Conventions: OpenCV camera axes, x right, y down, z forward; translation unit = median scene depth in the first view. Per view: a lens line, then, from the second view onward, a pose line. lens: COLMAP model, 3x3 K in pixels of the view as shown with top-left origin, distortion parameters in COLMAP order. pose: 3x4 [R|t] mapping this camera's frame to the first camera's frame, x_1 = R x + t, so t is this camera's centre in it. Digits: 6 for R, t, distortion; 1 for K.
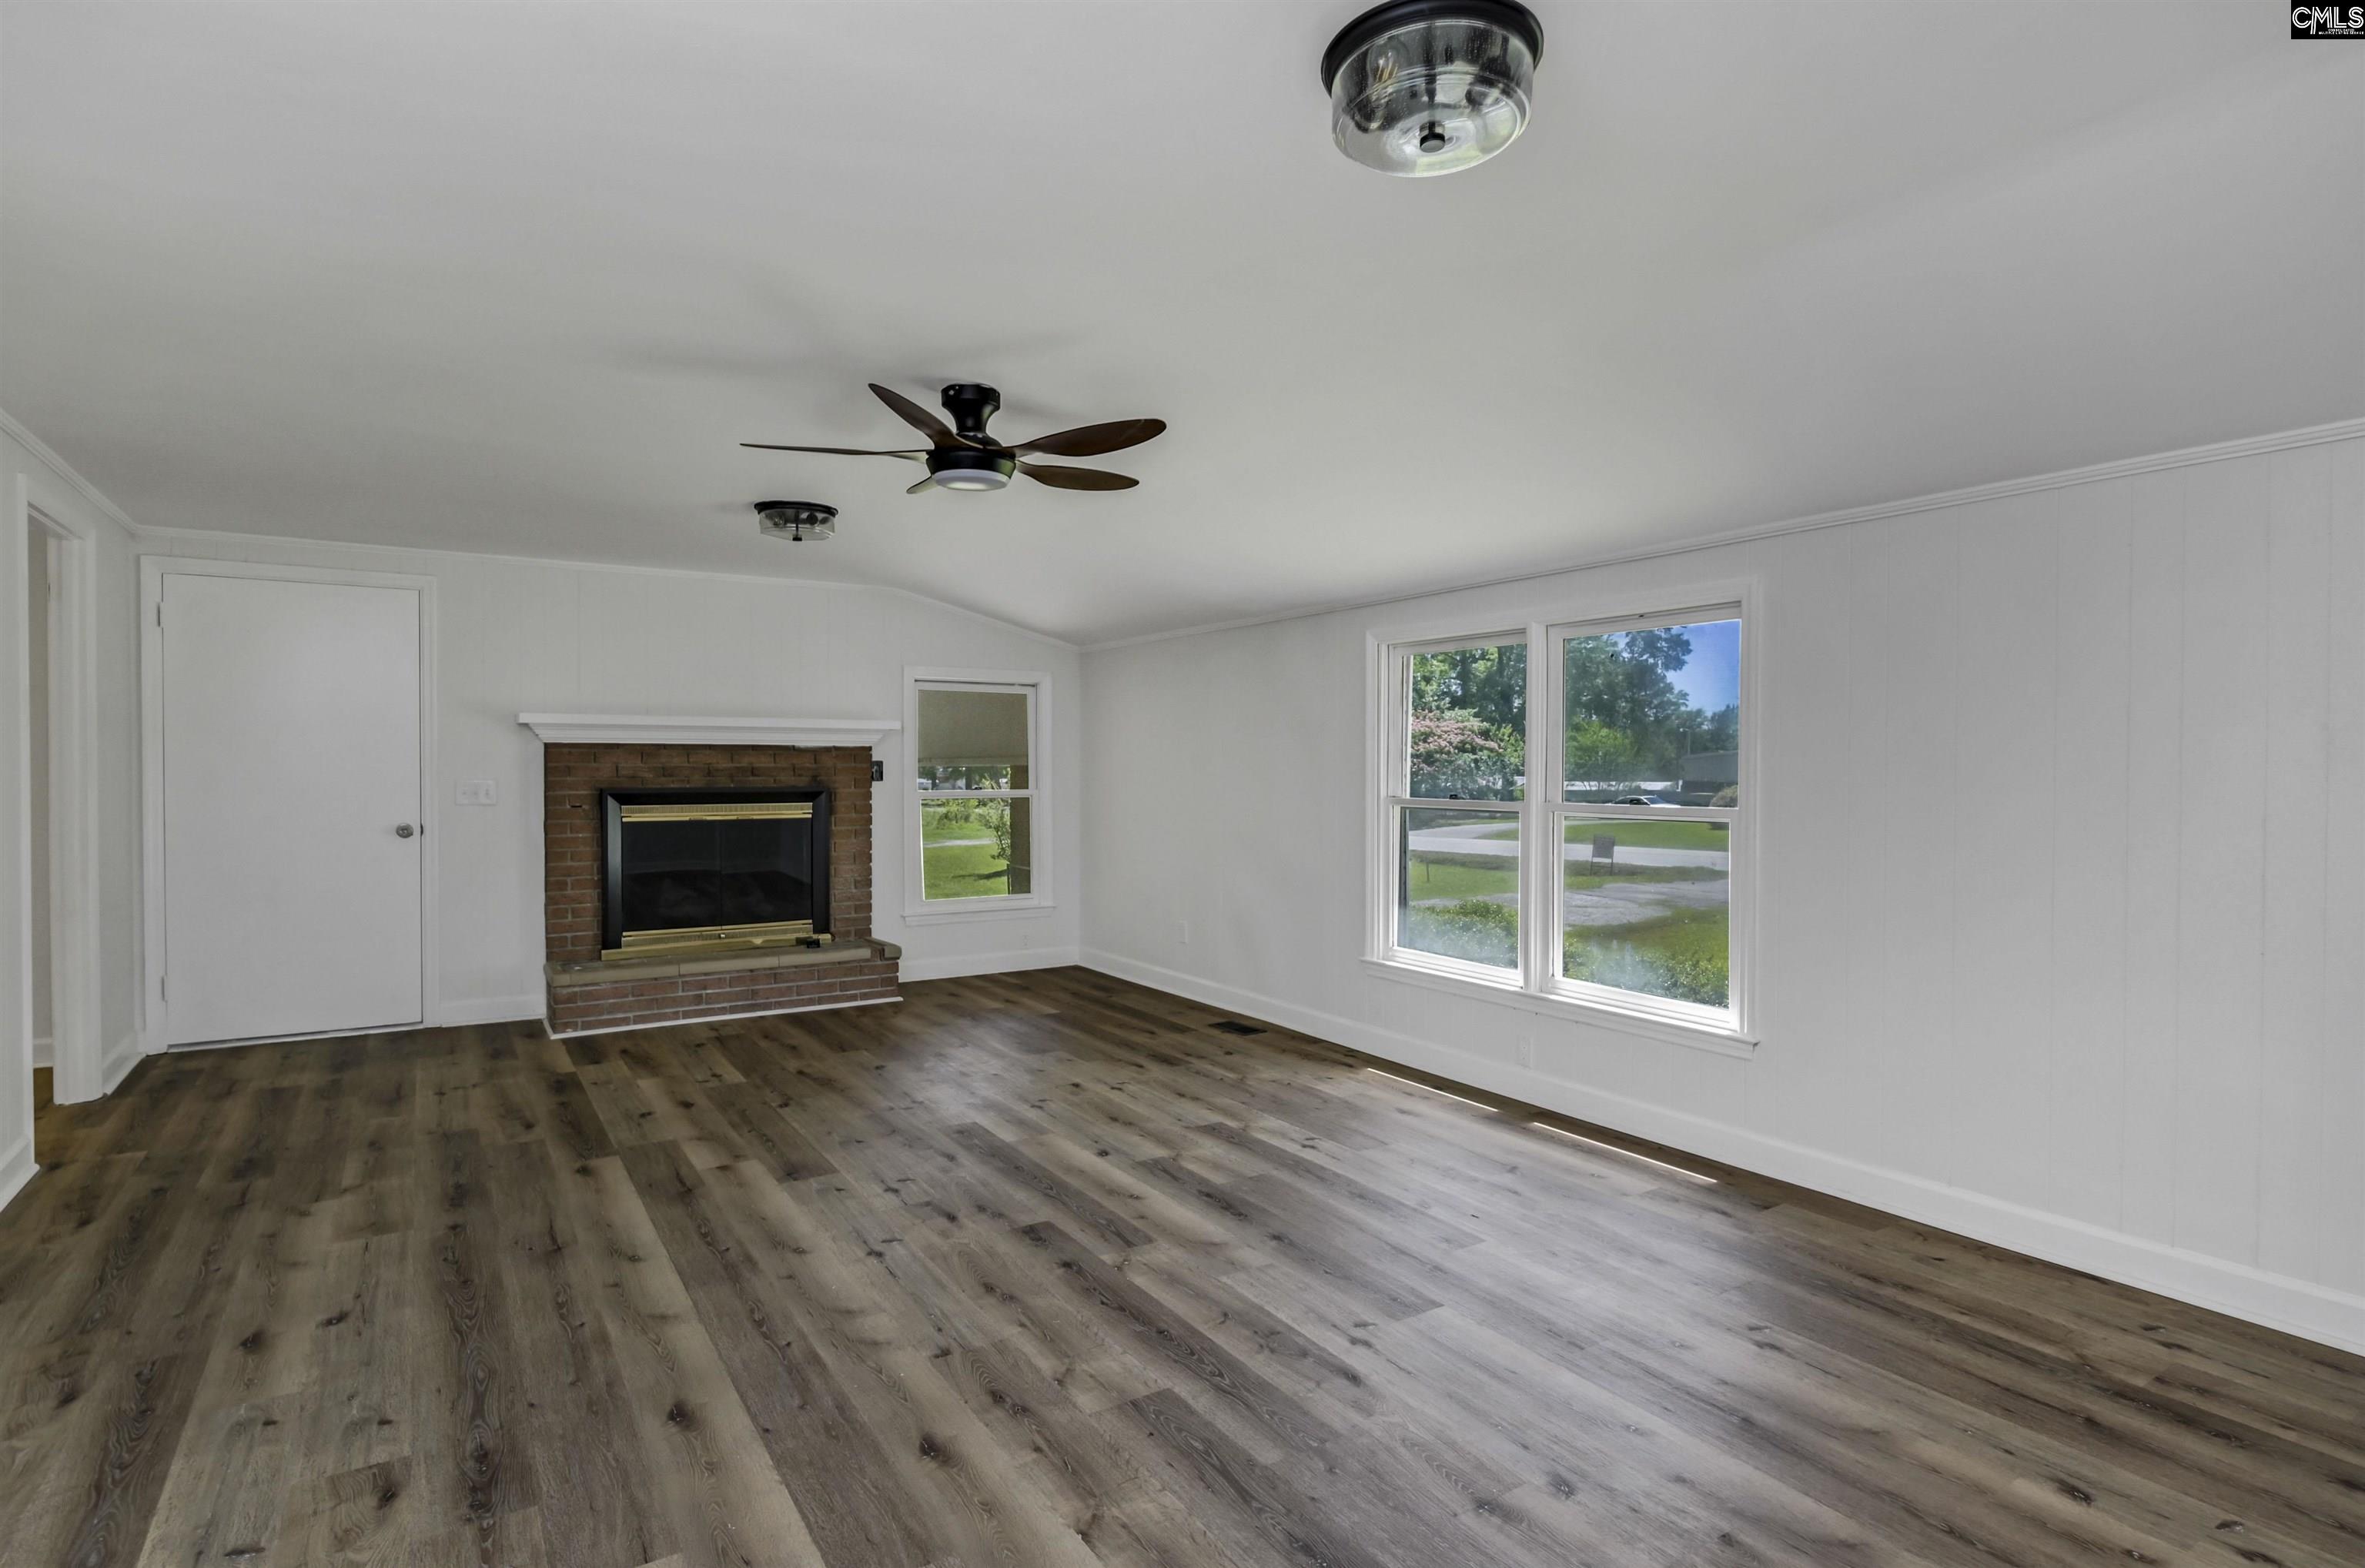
lens RADIAL K [[1192.9, 0, 1187.7], [0, 1192.9, 772.9], [0, 0, 1]] dist [-0.000673, -0.001868]
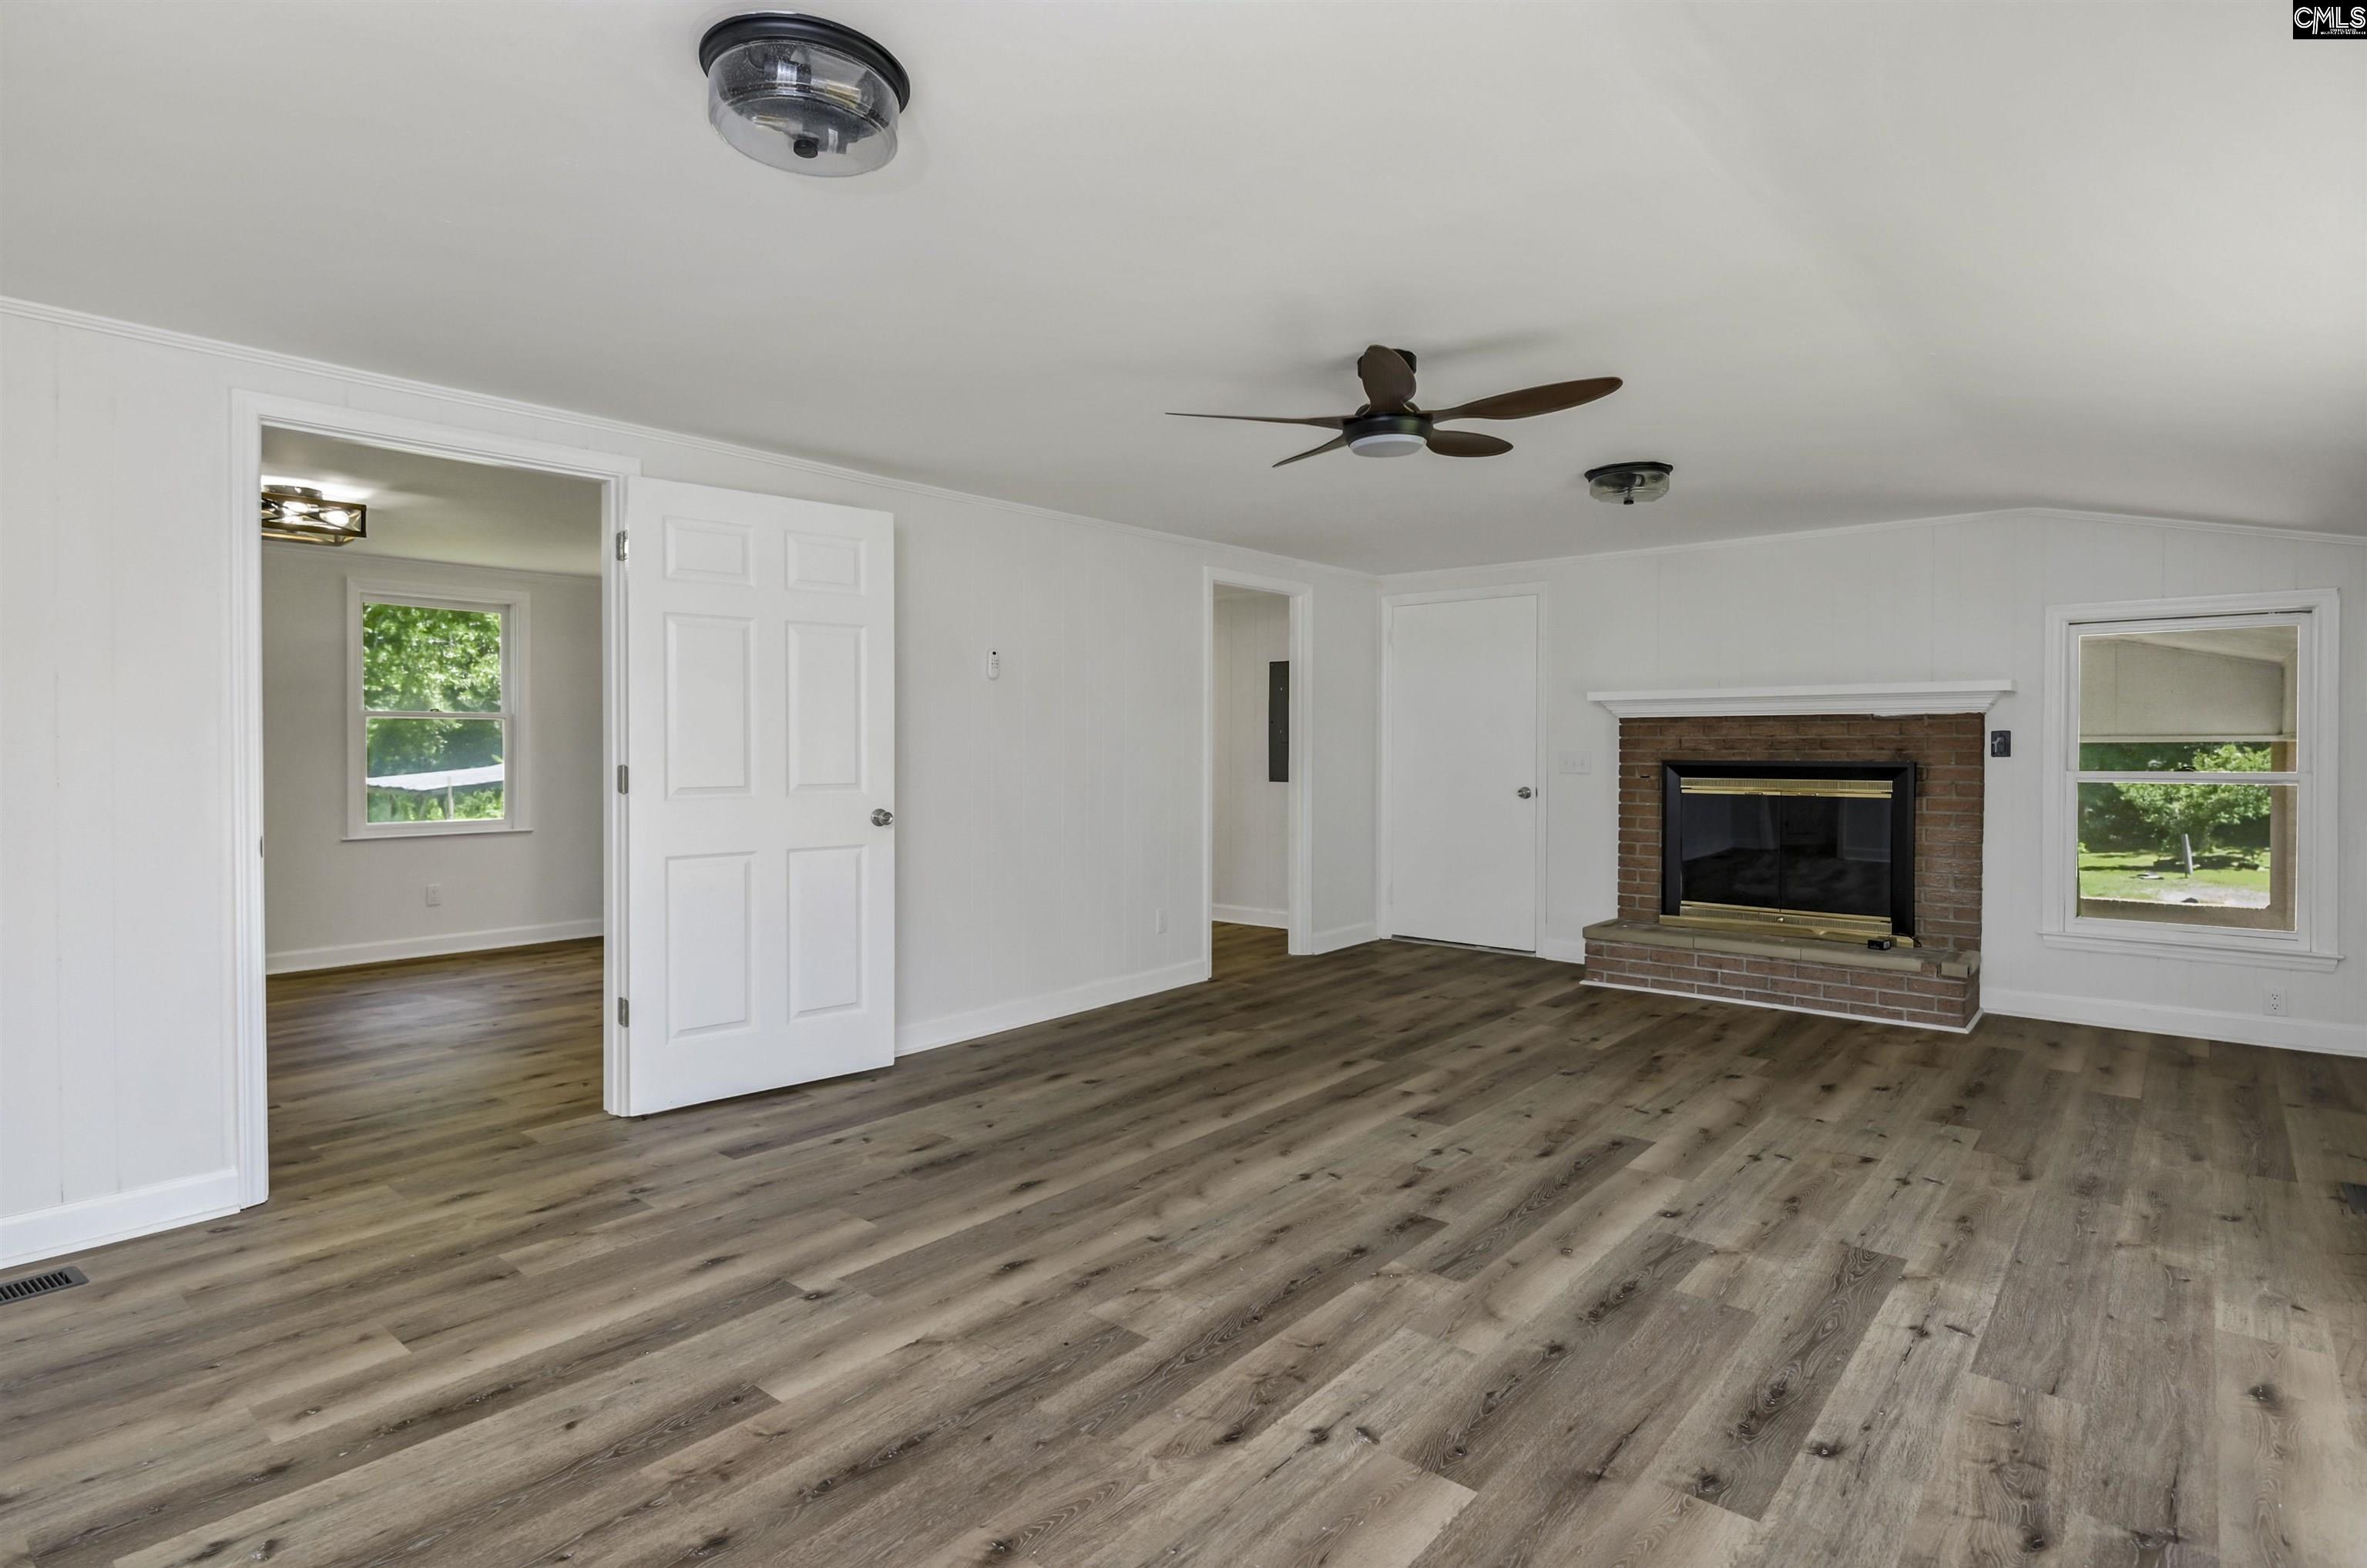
lens RADIAL K [[1194.0, 0, 1188.7], [0, 1194.0, 772.9], [0, 0, 1]] dist [-0.000673, -0.001868]
pose [[0.295936, 0.020710, -0.954983, 0.599873], [-0.004290, 0.999784, 0.020352, 0.007278], [0.955198, -0.001926, 0.295961, 0.458239]]
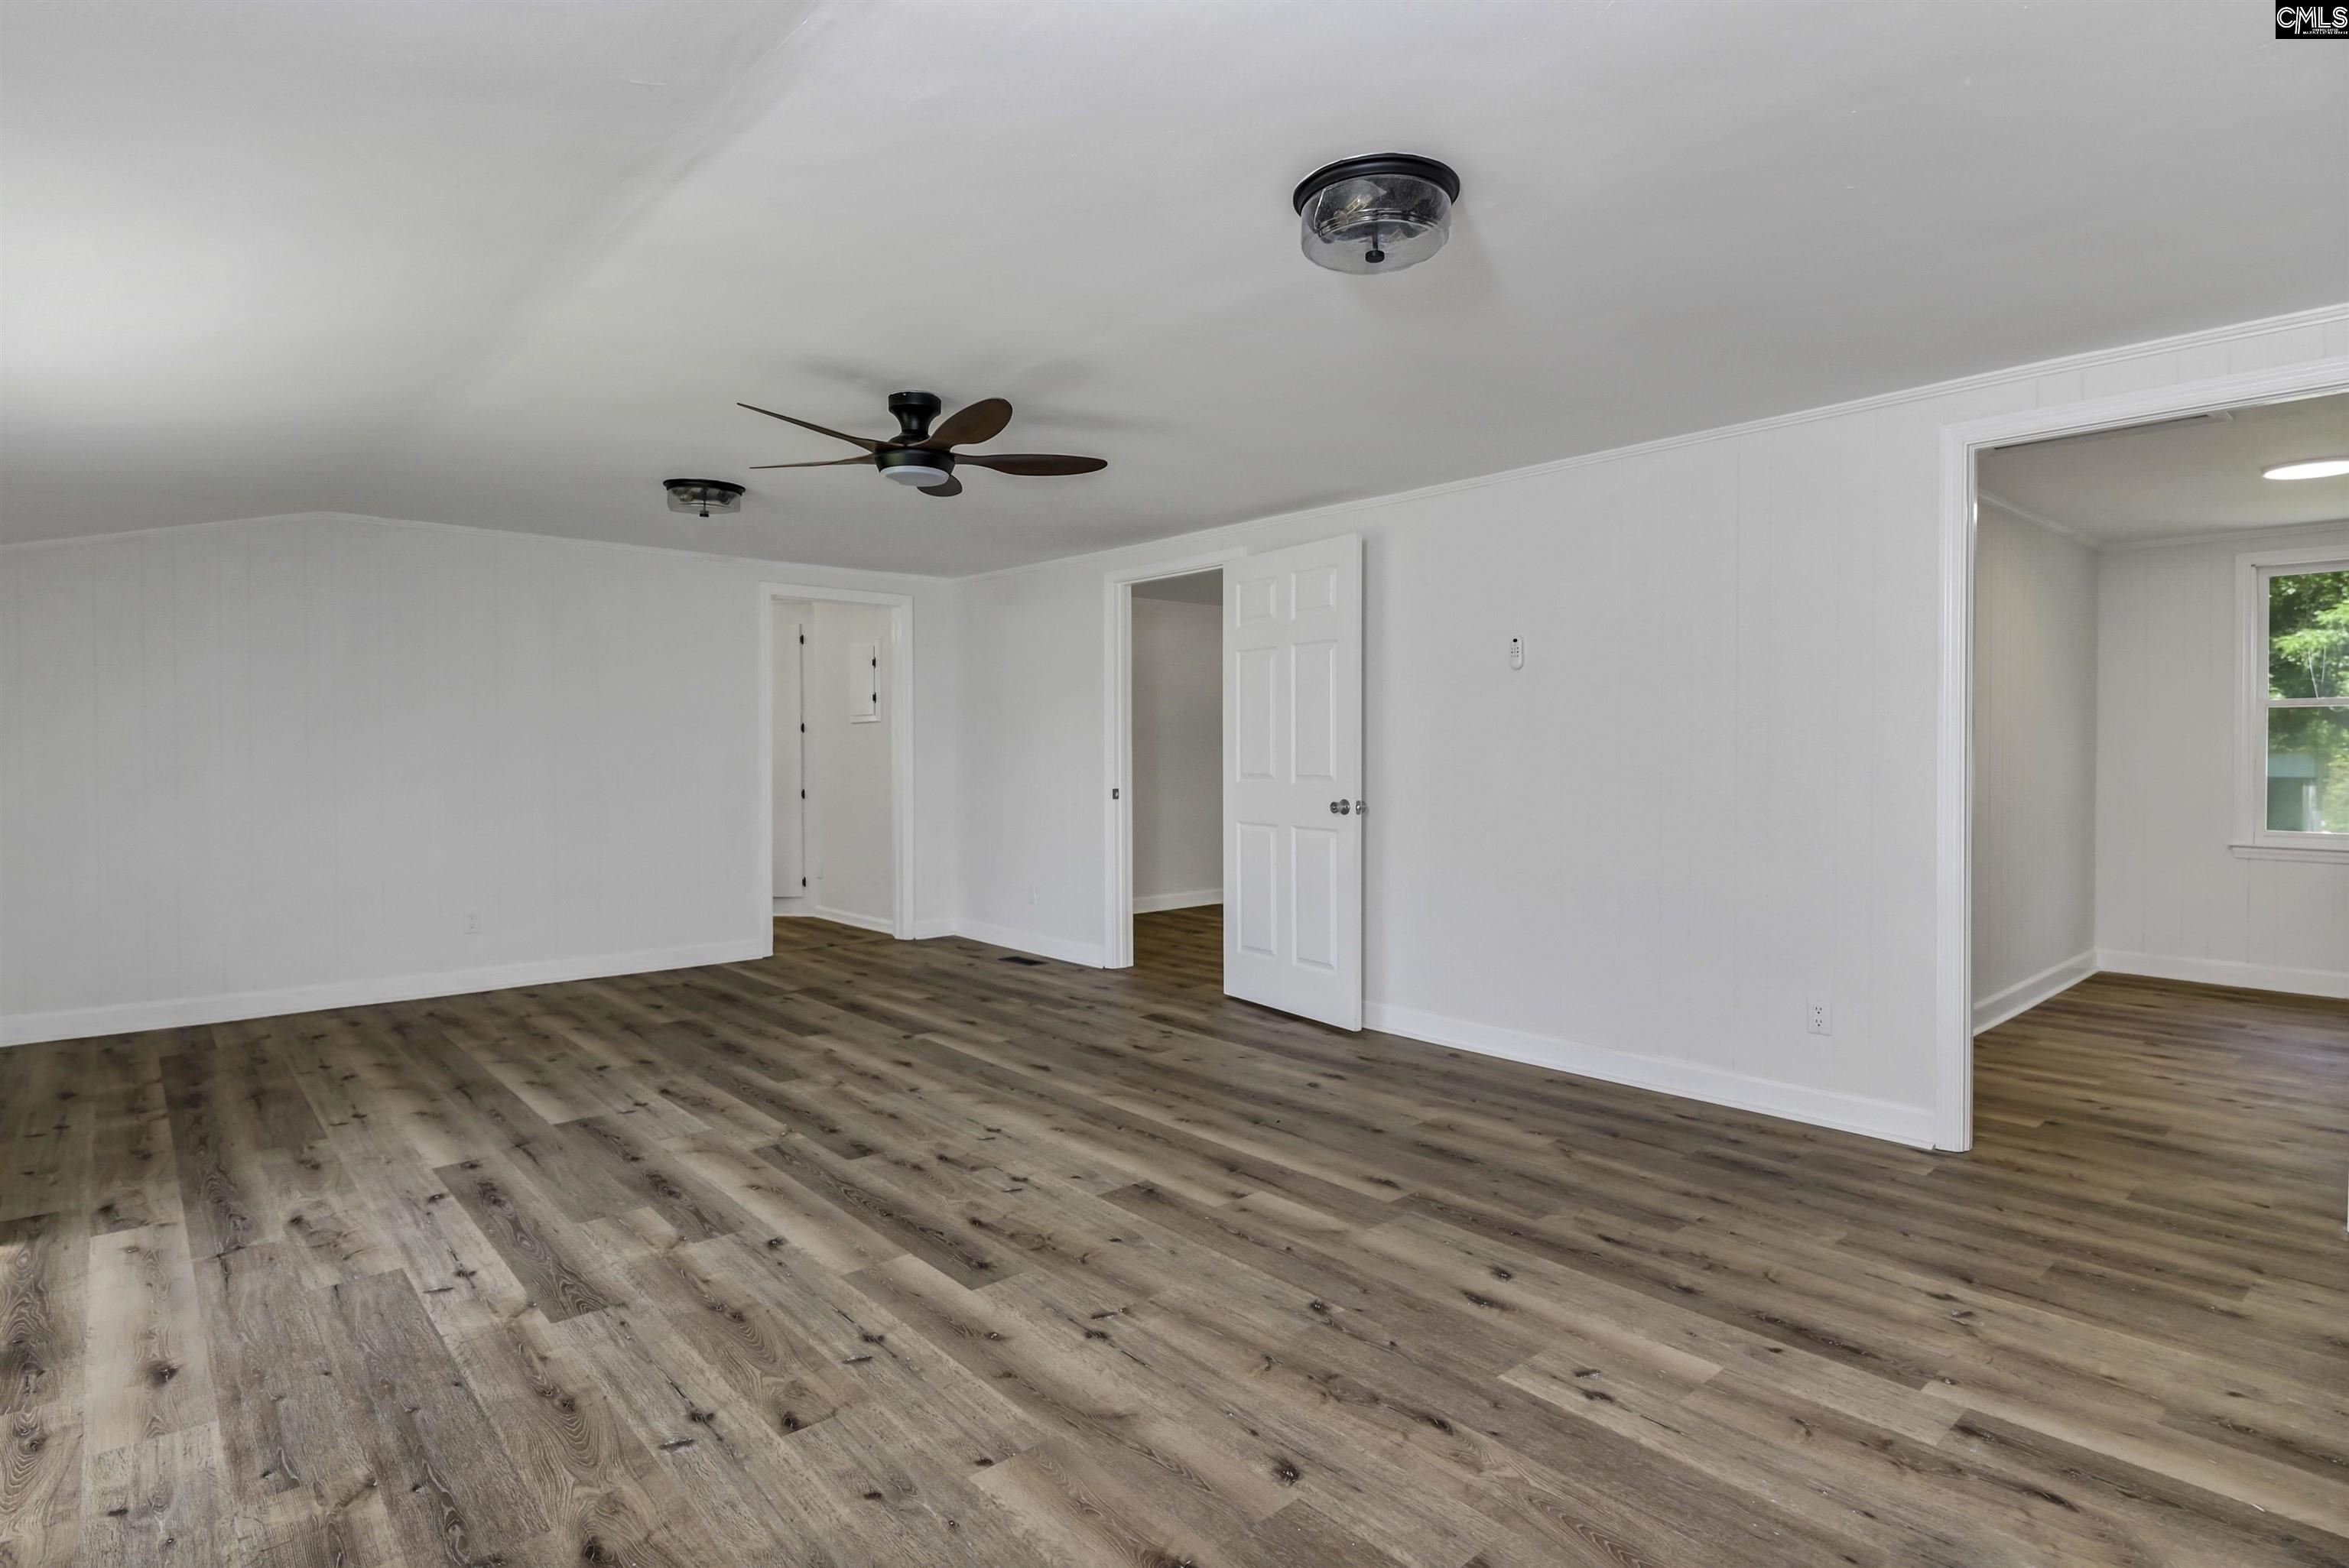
lens RADIAL K [[1237.7, 0, 1174.5], [0, 1237.7, 784.0], [0, 0, 1]] dist [0.000833, -0.000879]
pose [[-0.989401, 0.004258, -0.145147, -0.209748], [-0.001122, 0.999316, 0.036961, 0.001396], [0.145205, 0.036732, -0.988719, 1.813571]]
